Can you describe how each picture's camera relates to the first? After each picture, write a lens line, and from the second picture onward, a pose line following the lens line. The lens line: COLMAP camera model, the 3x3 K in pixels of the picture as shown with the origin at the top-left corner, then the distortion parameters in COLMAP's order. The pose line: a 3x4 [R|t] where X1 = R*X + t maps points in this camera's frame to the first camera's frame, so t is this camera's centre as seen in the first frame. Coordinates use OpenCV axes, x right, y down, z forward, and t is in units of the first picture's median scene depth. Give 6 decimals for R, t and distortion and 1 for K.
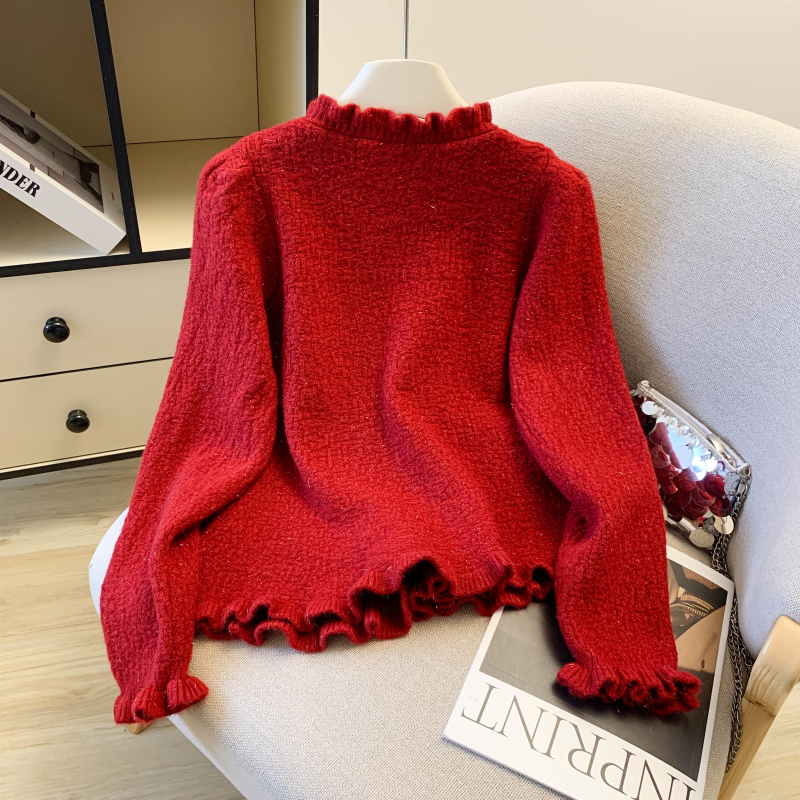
lens RADIAL K [[855.0, 0, 400.0], [0, 855.0, 400.0], [0, 0, 1]] dist [0.060867, -0.179790]
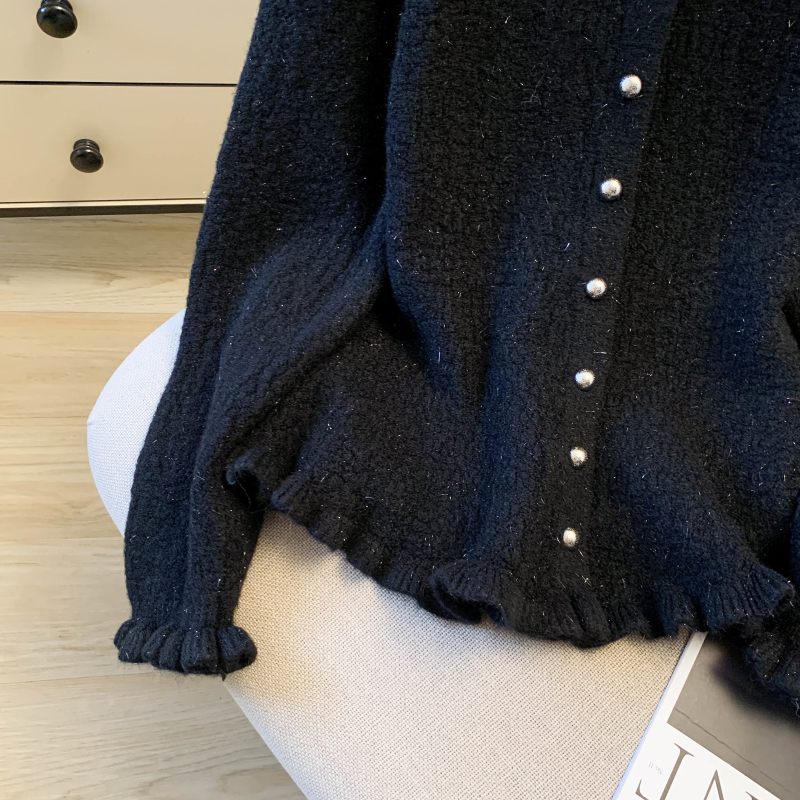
lens RADIAL K [[795.5, 0, 407.6], [0, 795.5, 387.3], [0, 0, 1]] dist [0.092507, -0.190720]
pose [[0.986646, 0.159575, 0.032632, -0.142844], [-0.161273, 0.929080, 0.332869, -0.083325], [0.022800, -0.333686, 0.942408, 0.431059]]
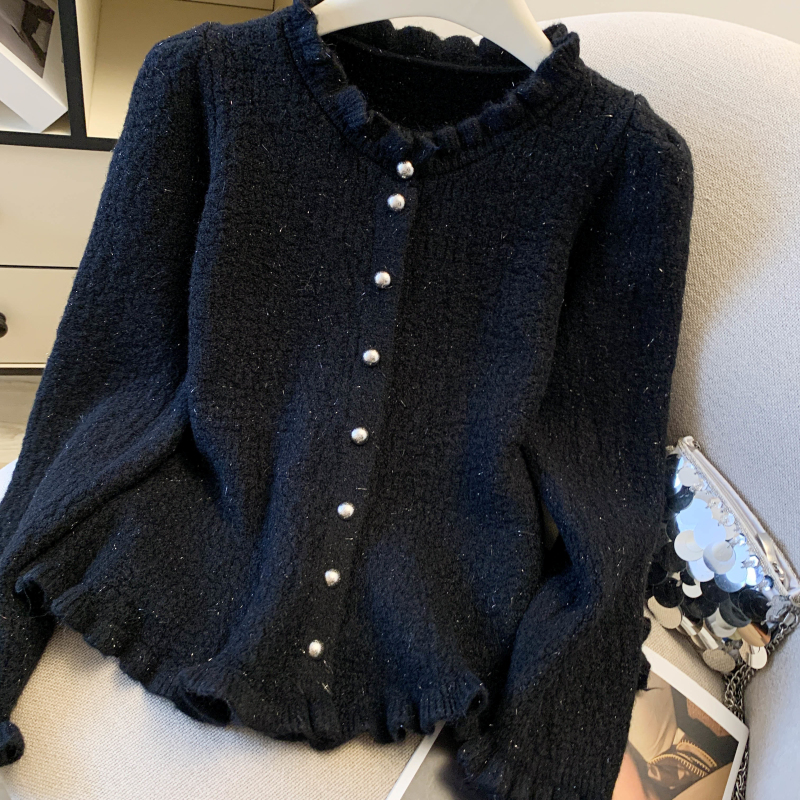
lens RADIAL K [[795.5, 0, 407.6], [0, 795.5, 387.3], [0, 0, 1]] dist [0.092507, -0.190720]
pose [[0.983411, 0.181370, 0.002721, 0.033043], [-0.180364, 0.976138, 0.120927, -0.113038], [0.019276, -0.119412, 0.992658, 0.315239]]
